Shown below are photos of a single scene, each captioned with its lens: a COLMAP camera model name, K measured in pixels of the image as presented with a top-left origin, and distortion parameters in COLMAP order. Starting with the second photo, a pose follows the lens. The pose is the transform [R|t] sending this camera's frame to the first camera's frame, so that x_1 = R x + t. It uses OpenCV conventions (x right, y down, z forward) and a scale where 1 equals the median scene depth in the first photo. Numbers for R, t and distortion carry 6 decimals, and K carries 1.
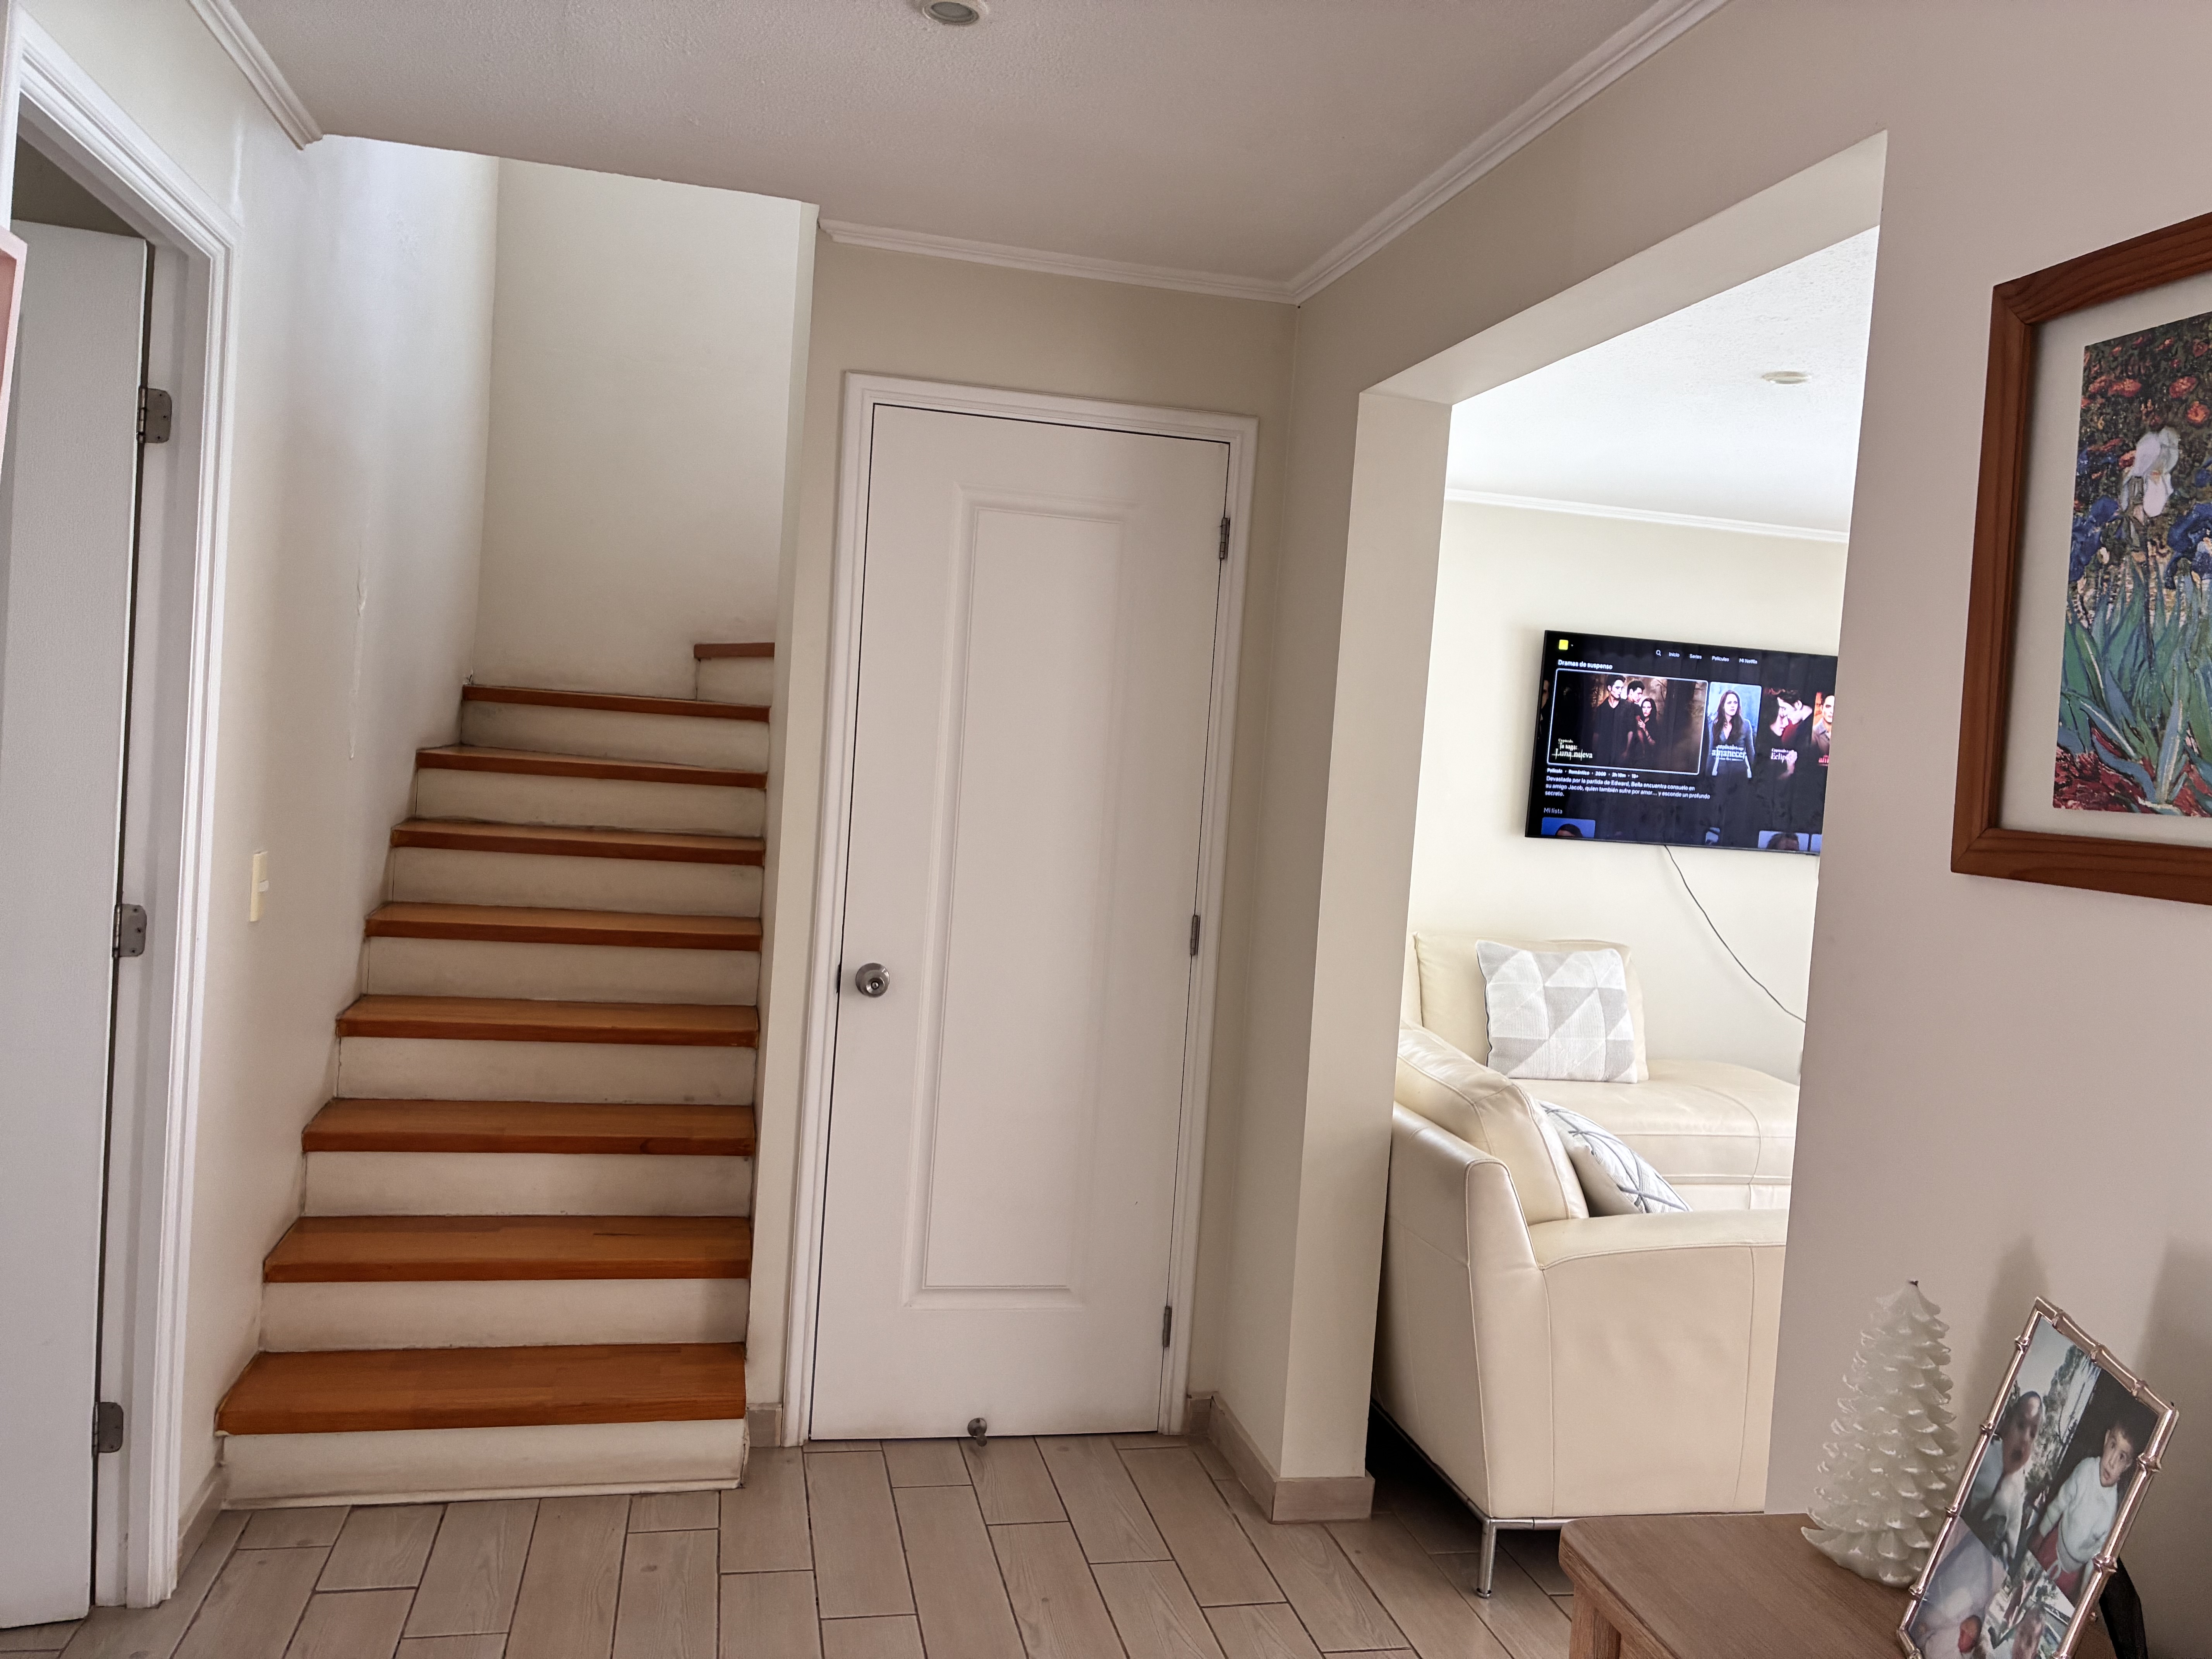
lens RADIAL K [[1693.7, 0, 1114.3], [0, 1693.7, 829.6], [0, 0, 1]] dist [0.064140, -0.073127]
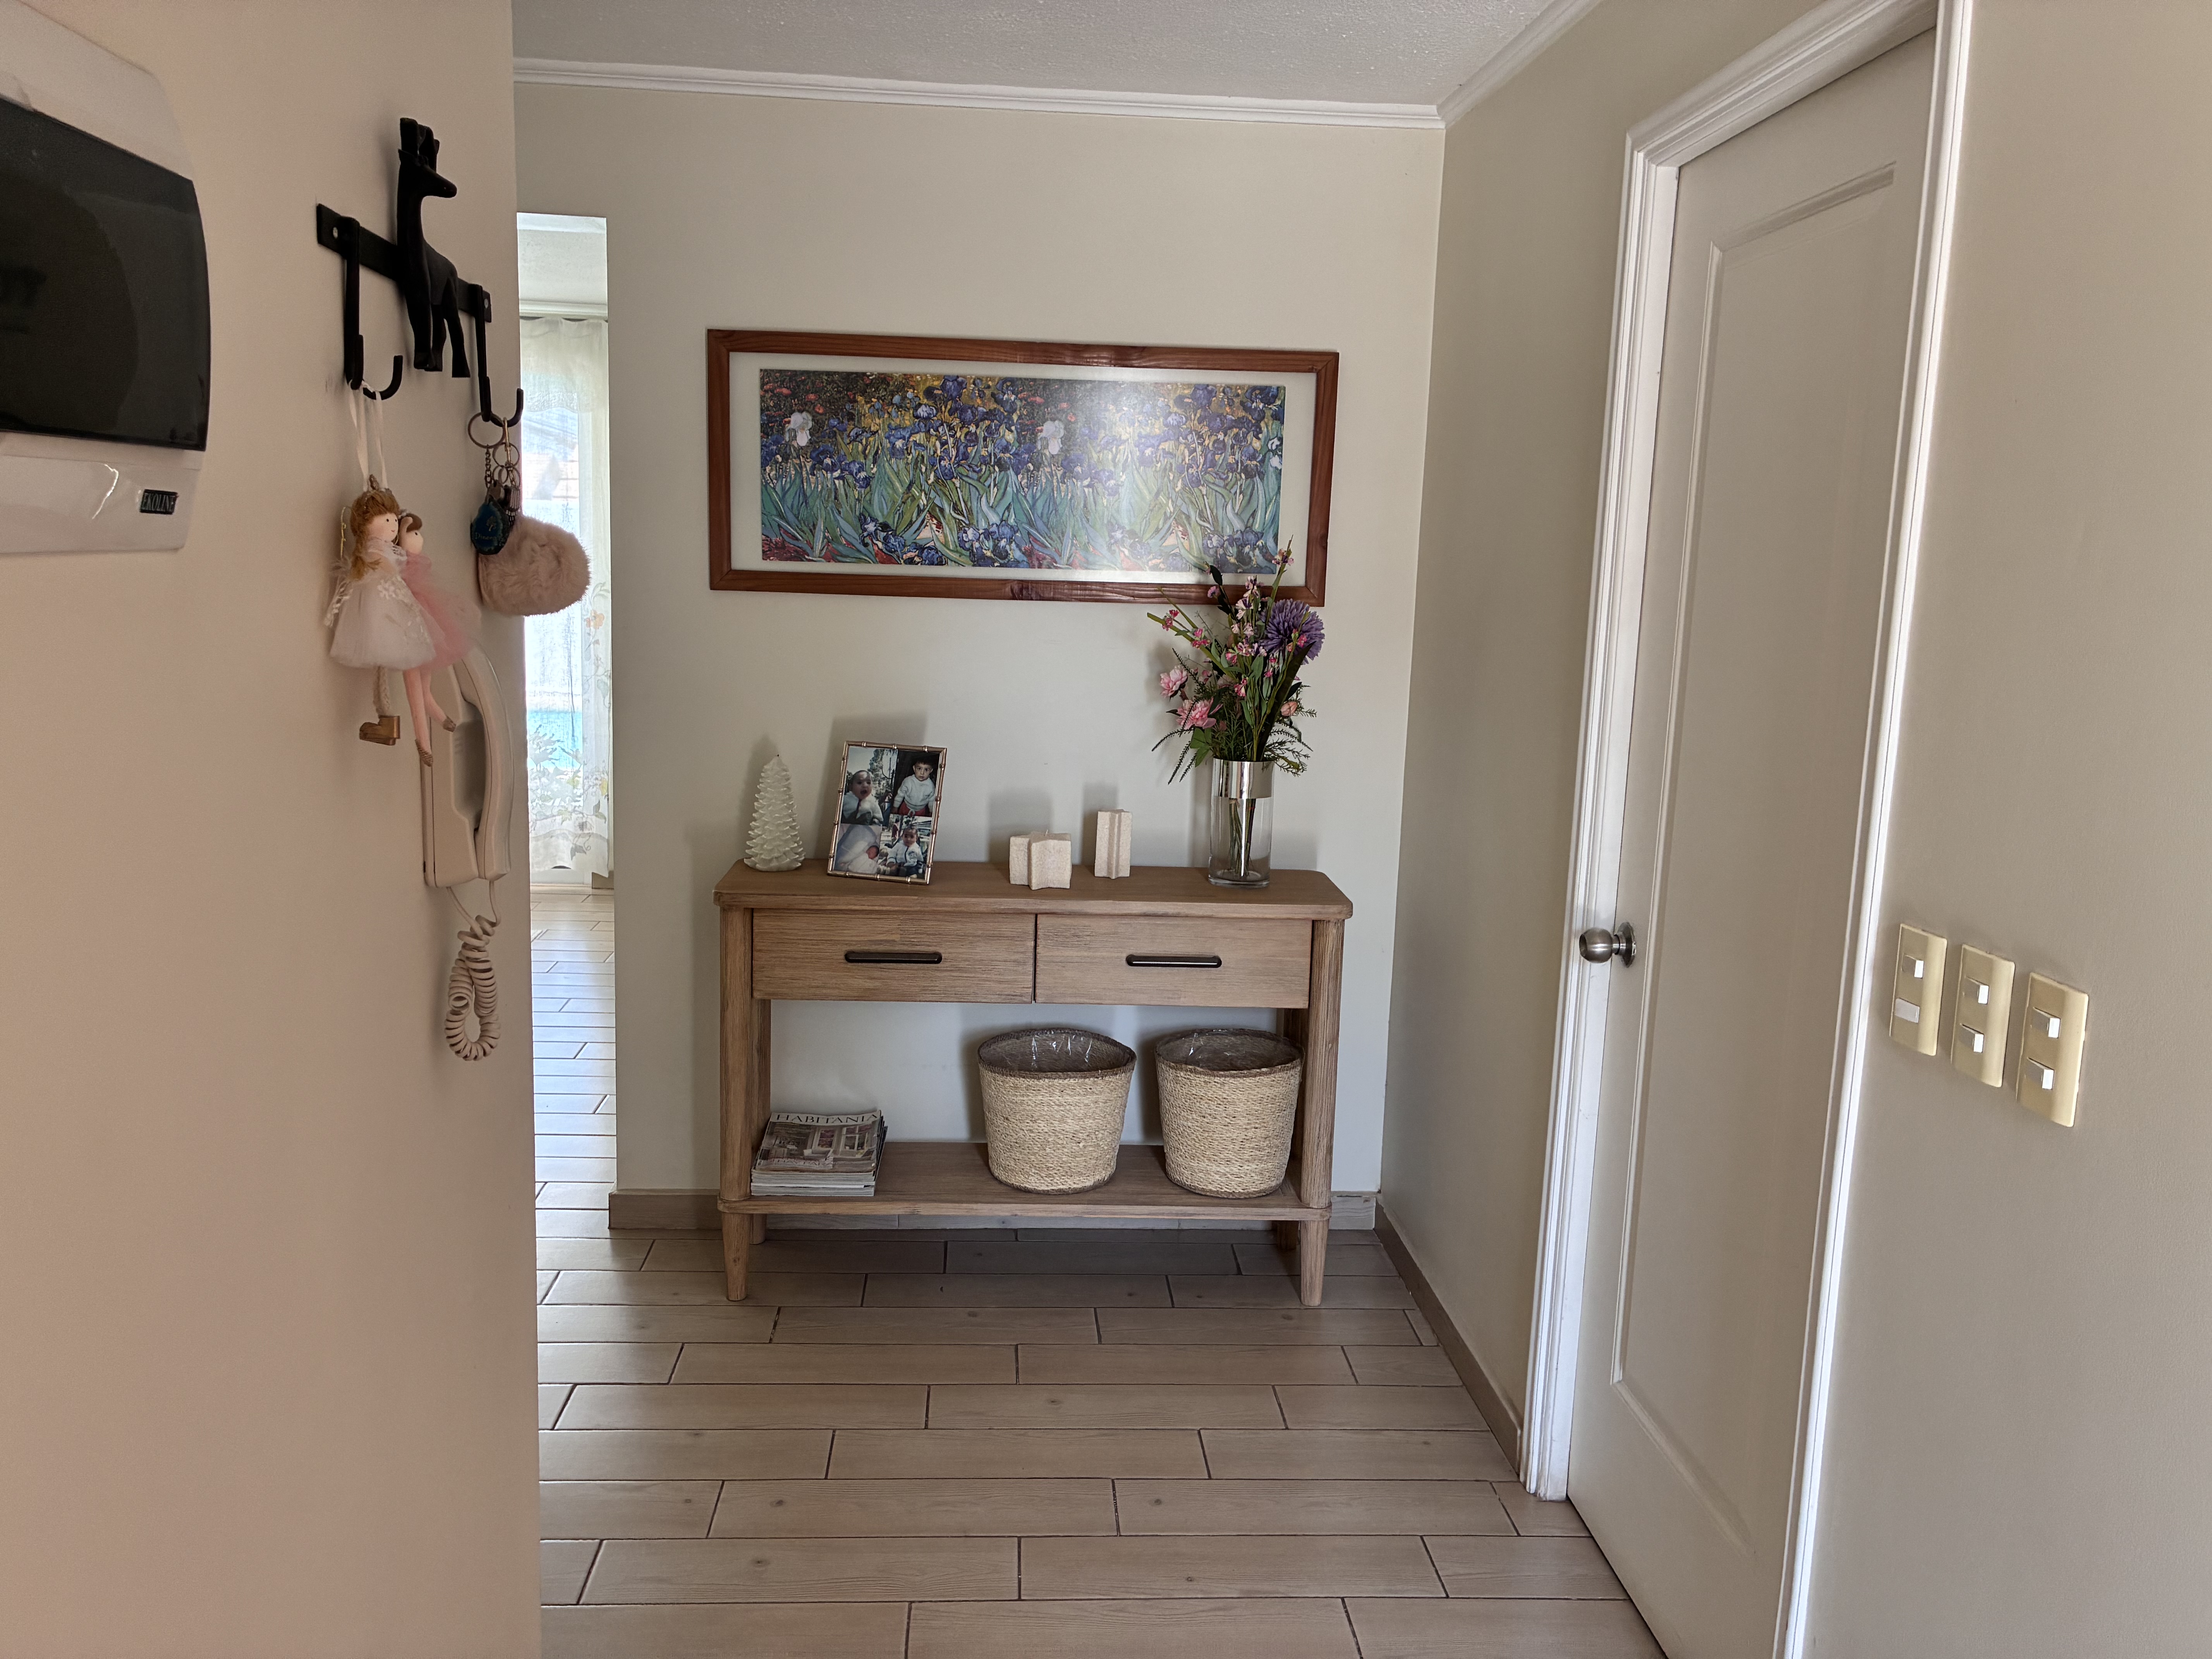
lens RADIAL K [[1693.7, 0, 1090.2], [0, 1693.7, 840.8], [0, 0, 1]] dist [0.064140, -0.073127]
pose [[0.164691, -0.231384, 0.958821, -2.670141], [0.032396, 0.972840, 0.229202, -0.244030], [-0.985813, -0.006685, 0.167714, 0.179028]]
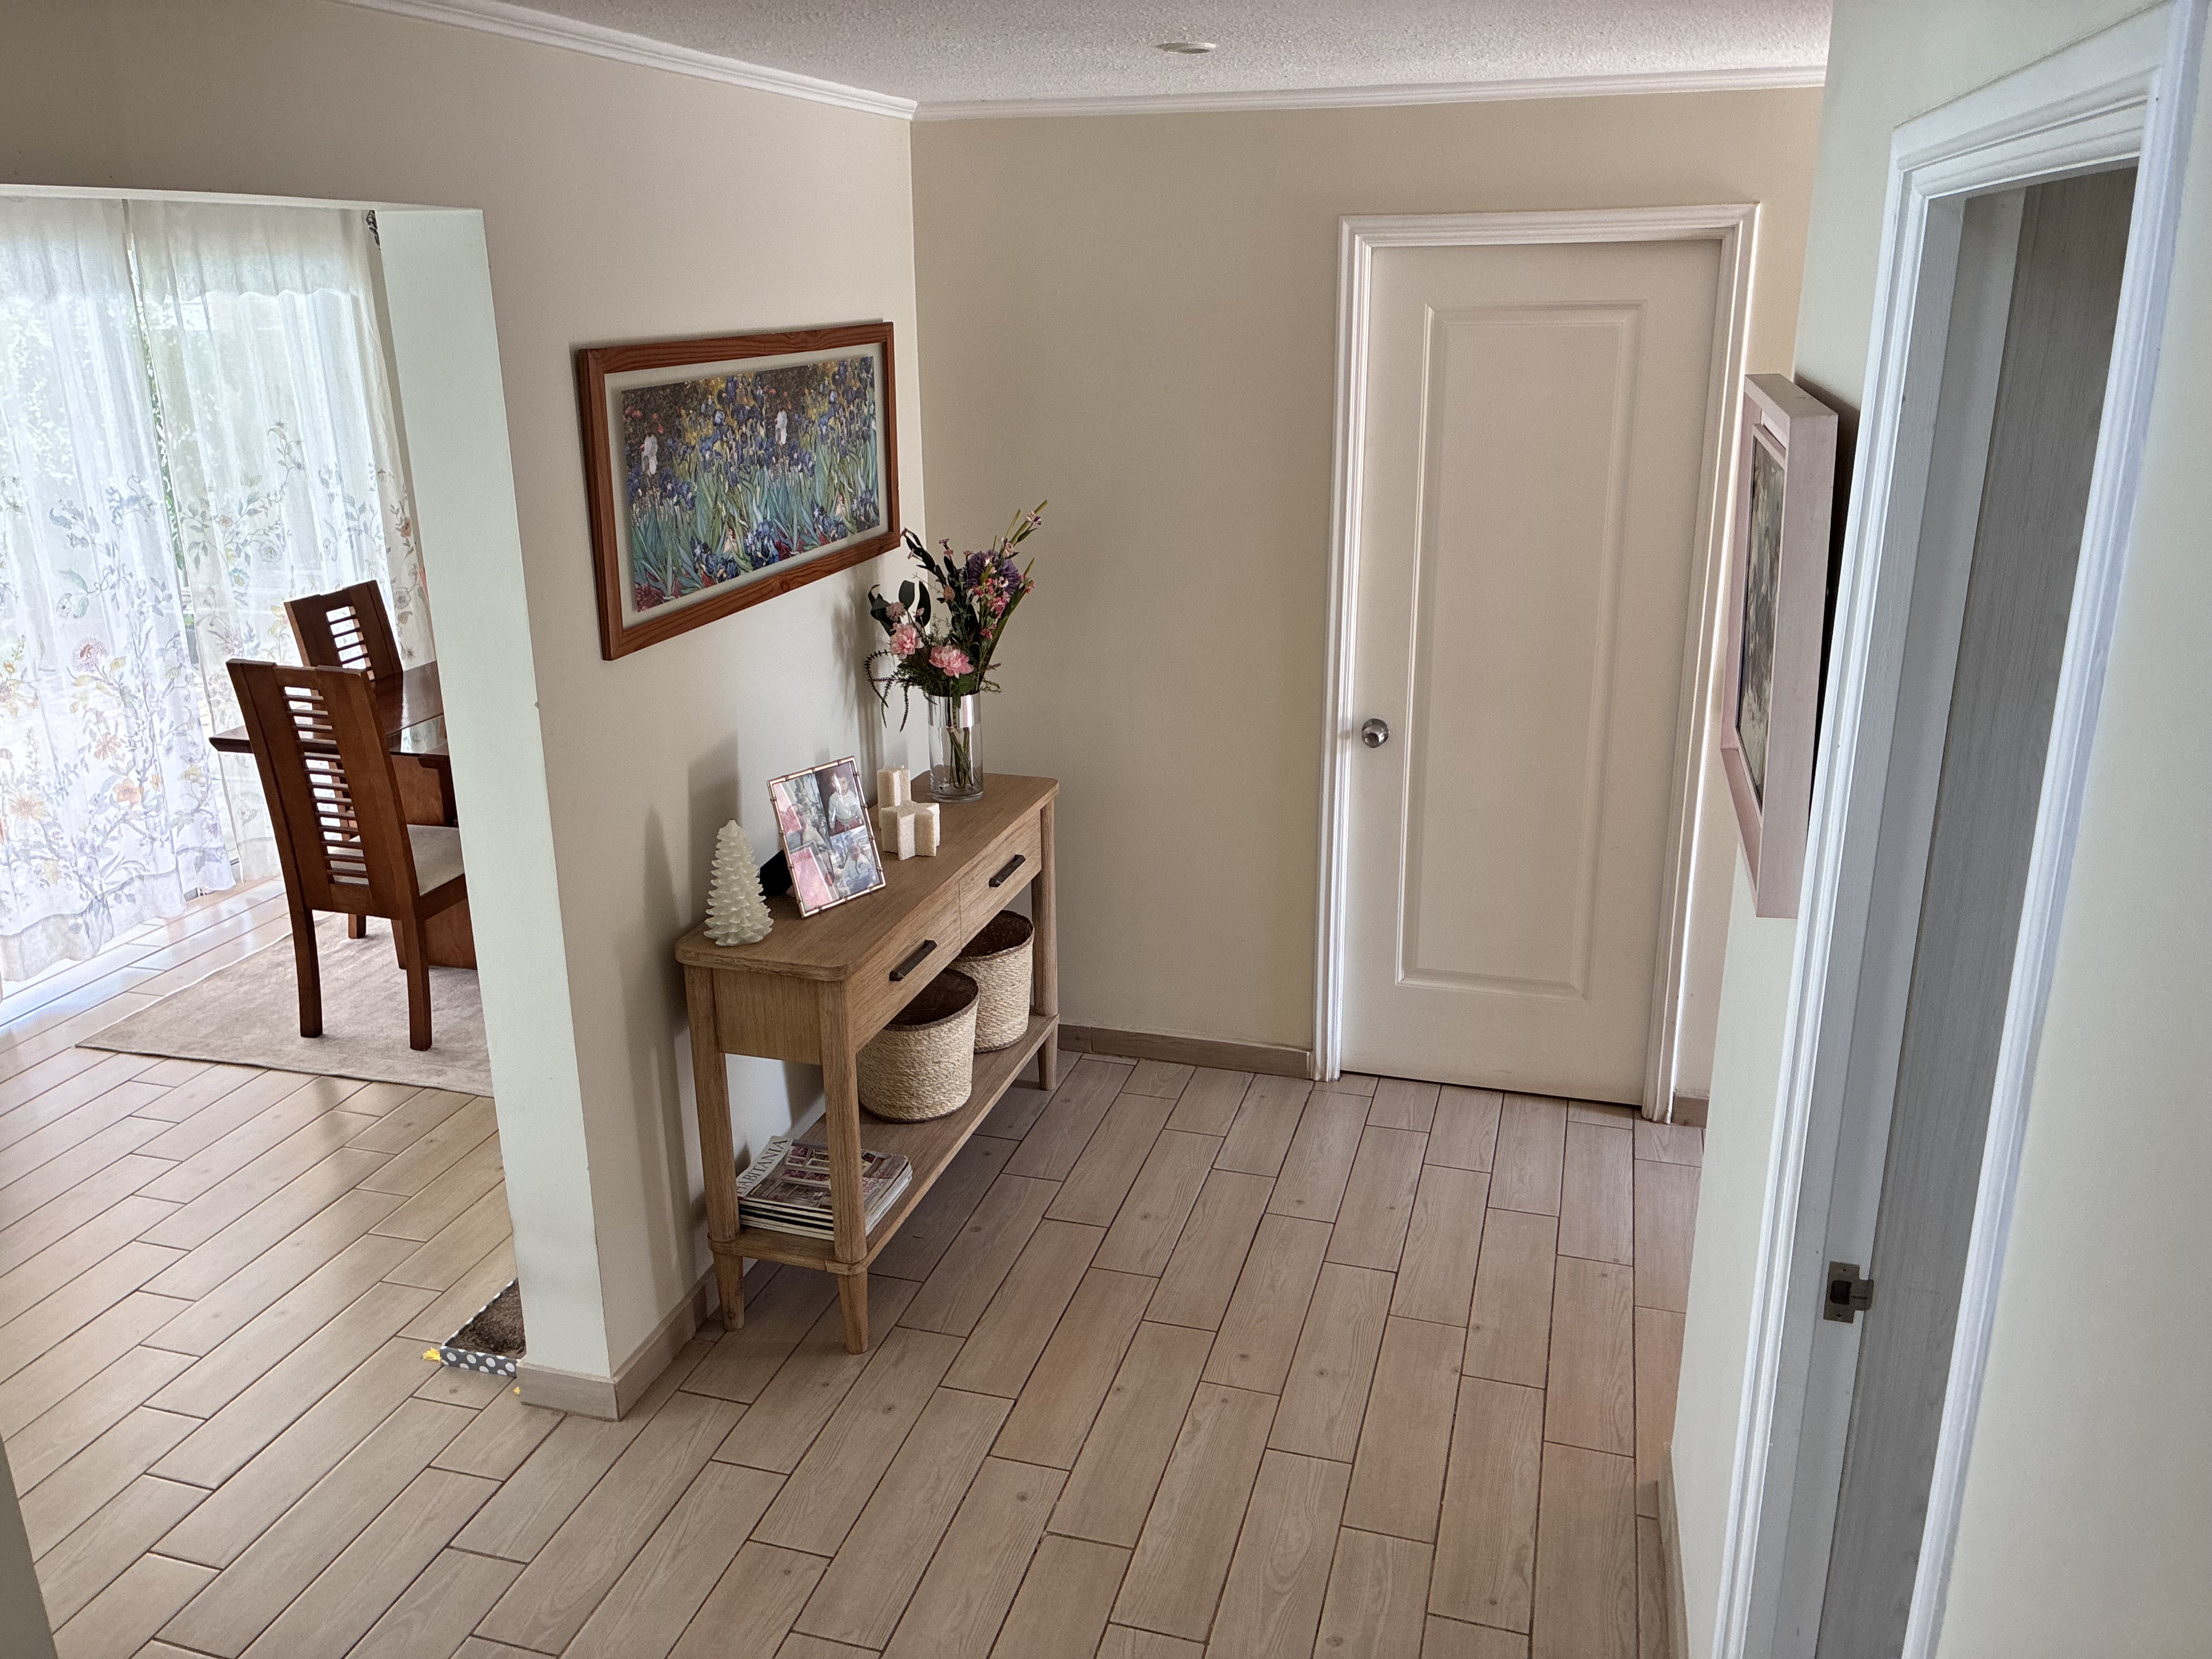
lens RADIAL K [[1693.7, 0, 1104.4], [0, 1693.7, 815.2], [0, 0, 1]] dist [0.064140, -0.073127]
pose [[-0.877114, -0.205428, 0.434132, -1.349149], [-0.026298, 0.923095, 0.383671, -0.885369], [-0.479562, 0.325107, -0.815062, 3.696220]]
